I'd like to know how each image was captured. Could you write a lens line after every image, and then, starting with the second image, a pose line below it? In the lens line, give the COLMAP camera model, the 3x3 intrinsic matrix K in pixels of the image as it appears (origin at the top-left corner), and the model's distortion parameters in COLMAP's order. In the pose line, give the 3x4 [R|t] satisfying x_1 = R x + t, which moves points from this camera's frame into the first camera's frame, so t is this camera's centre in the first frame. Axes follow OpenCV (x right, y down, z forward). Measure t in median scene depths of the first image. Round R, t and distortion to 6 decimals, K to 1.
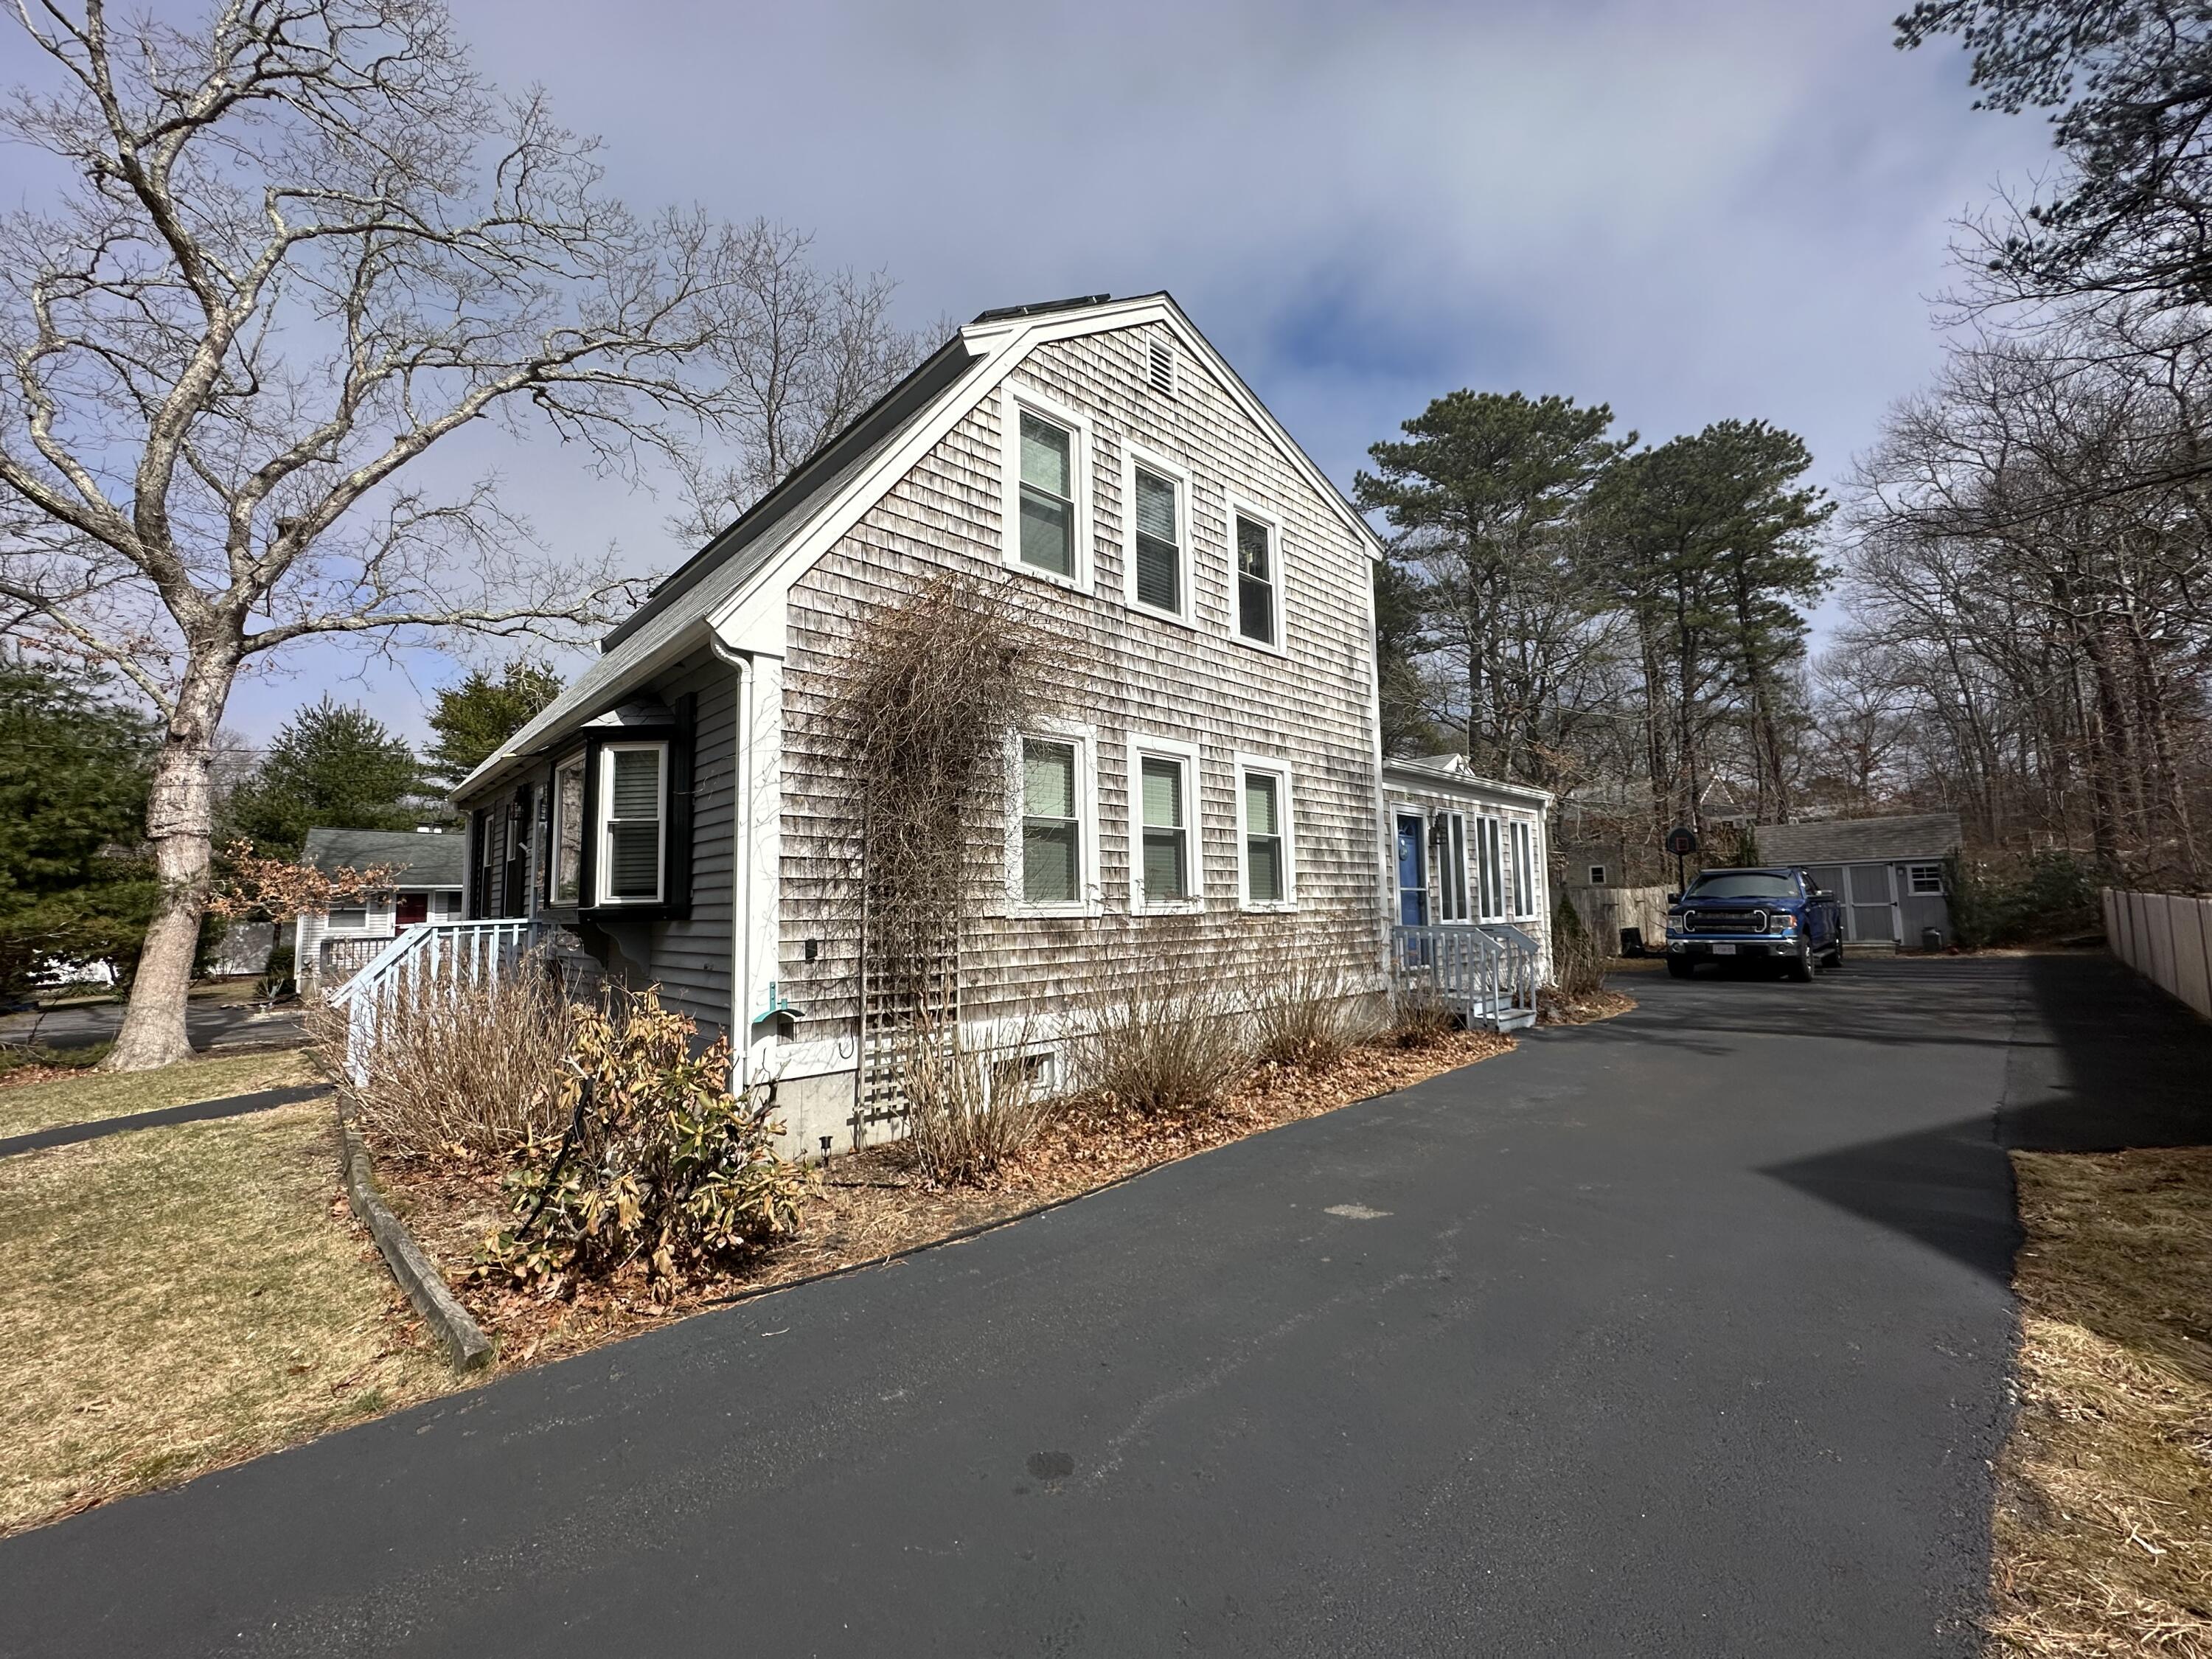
lens RADIAL K [[887.5, 0, 1102.8], [0, 887.5, 827.1], [0, 0, 1]] dist [0.000435, 0.000143]
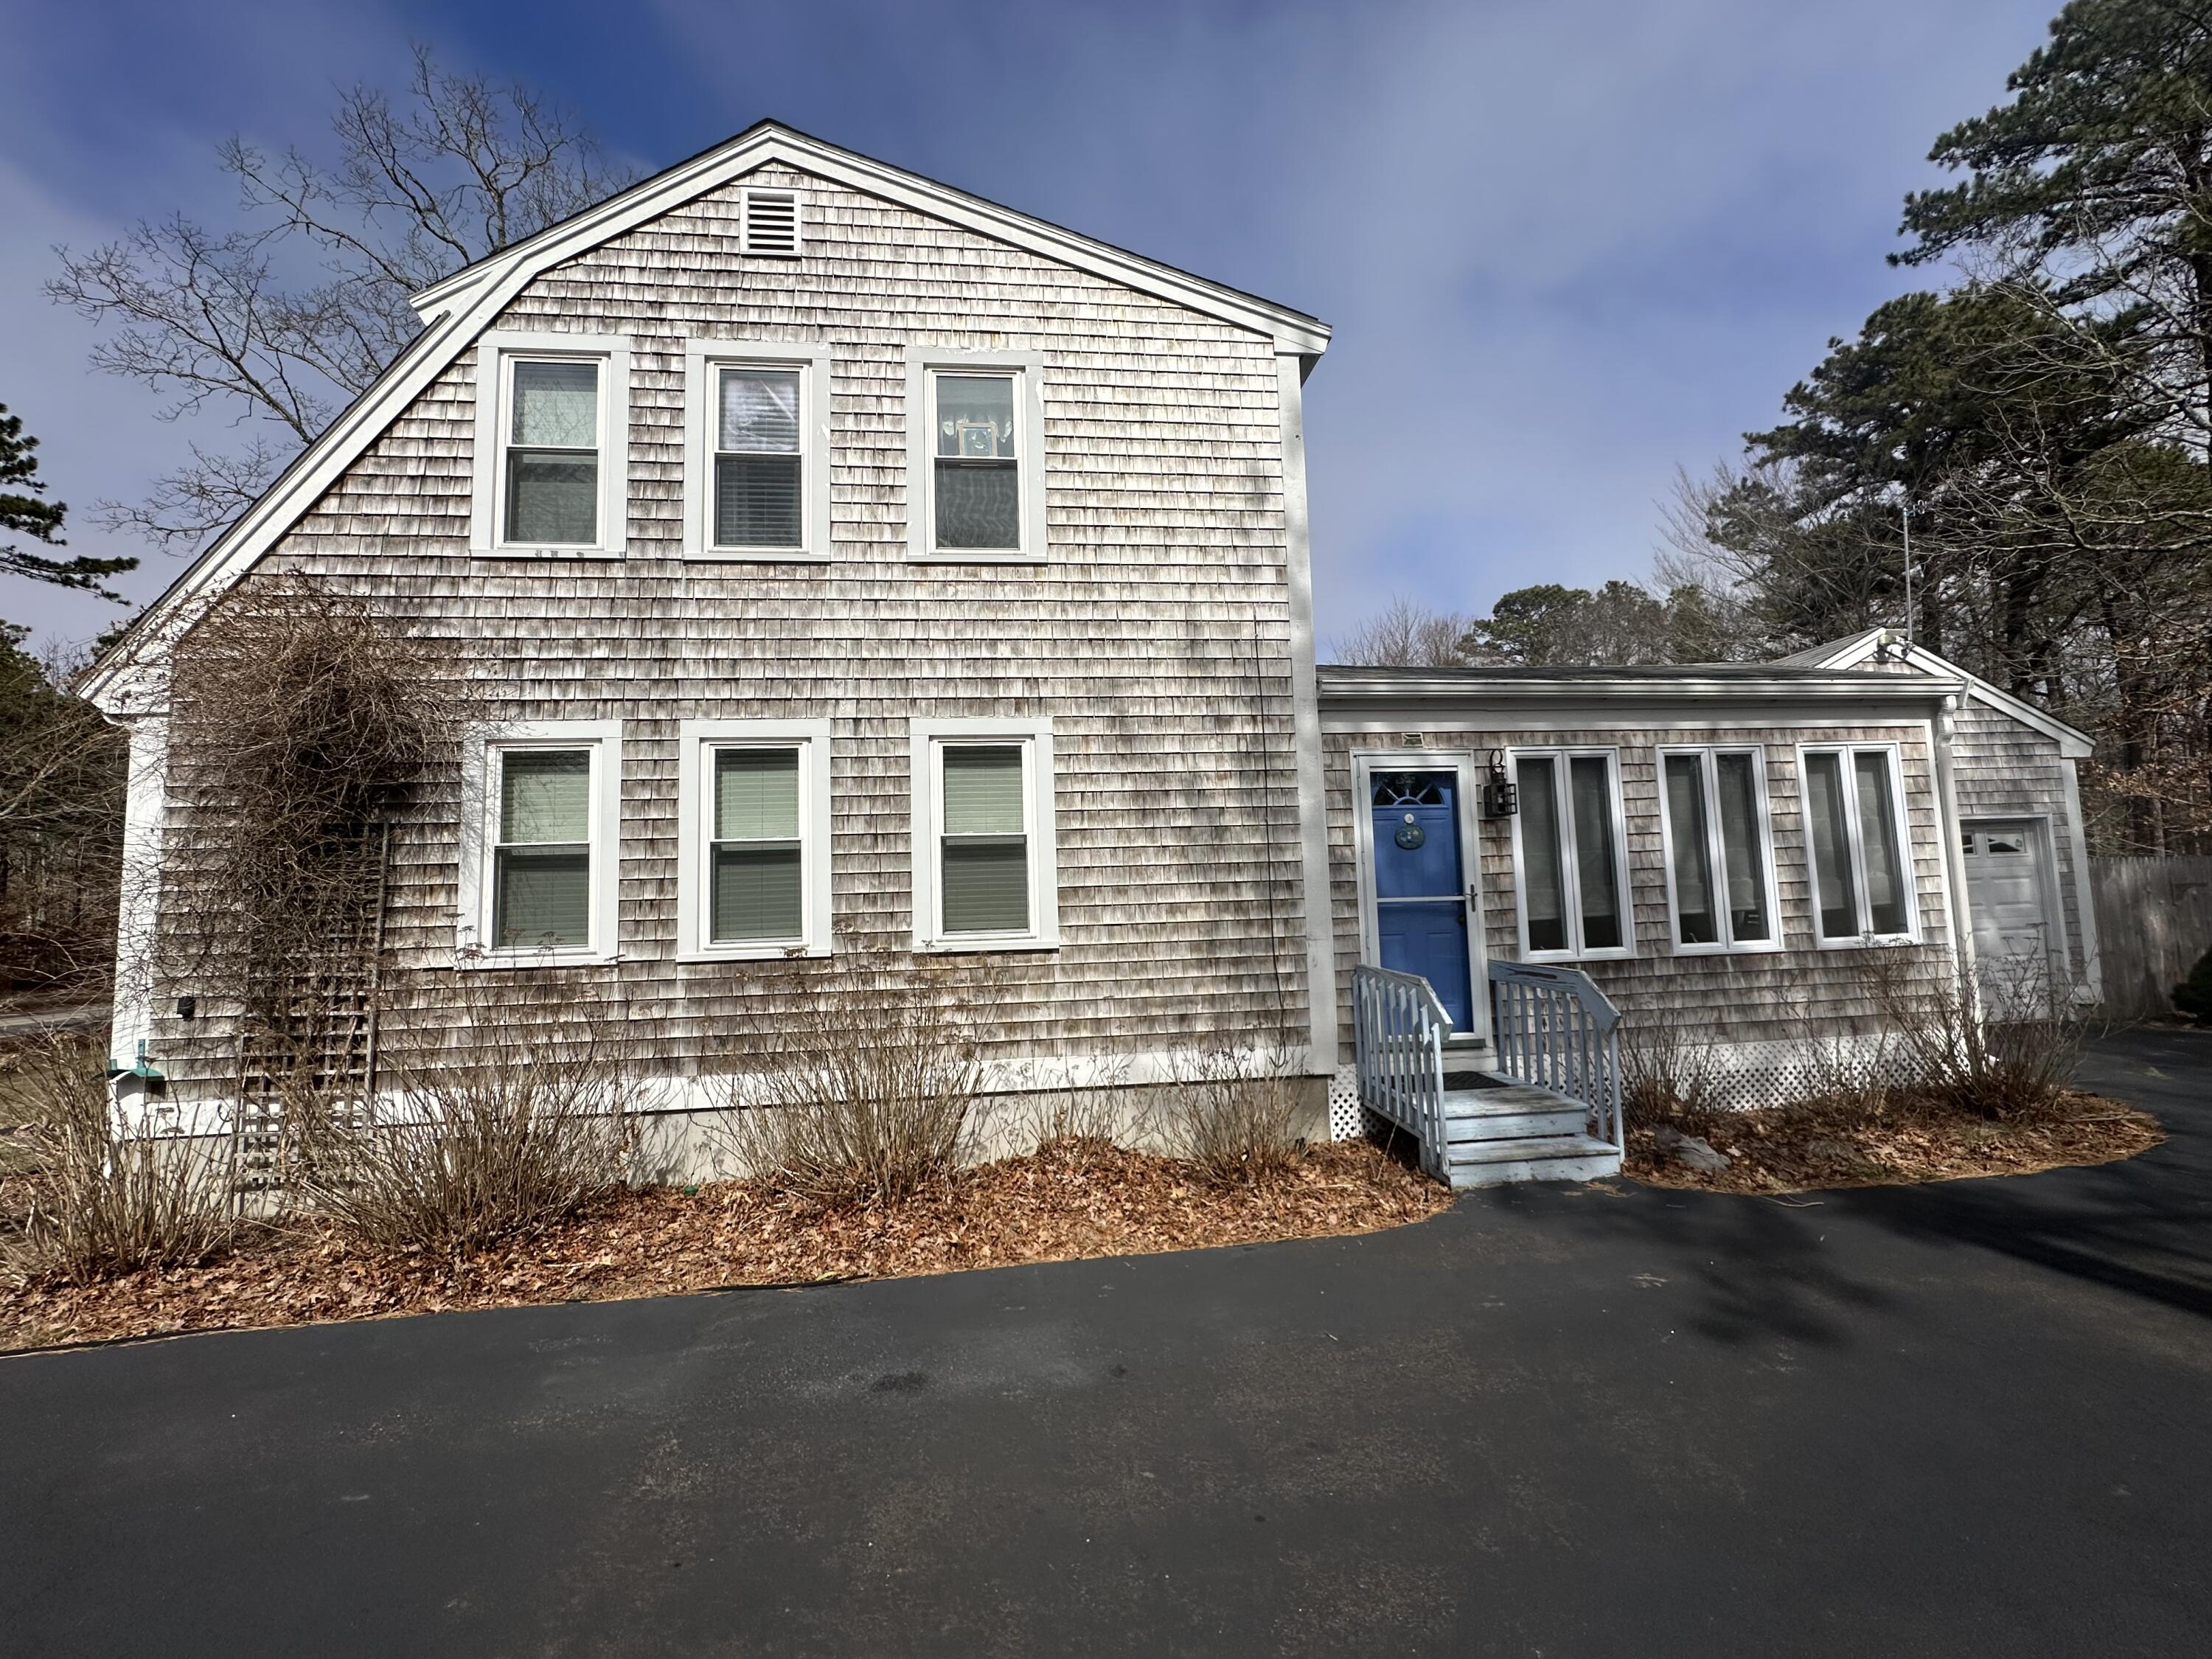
lens RADIAL K [[887.5, 0, 1107.2], [0, 887.5, 846.3], [0, 0, 1]] dist [0.000435, 0.000143]
pose [[0.788418, -0.066540, -0.611530, 0.784727], [0.078902, 0.996860, -0.006742, 0.034831], [0.610058, -0.042936, 0.791192, 0.618160]]
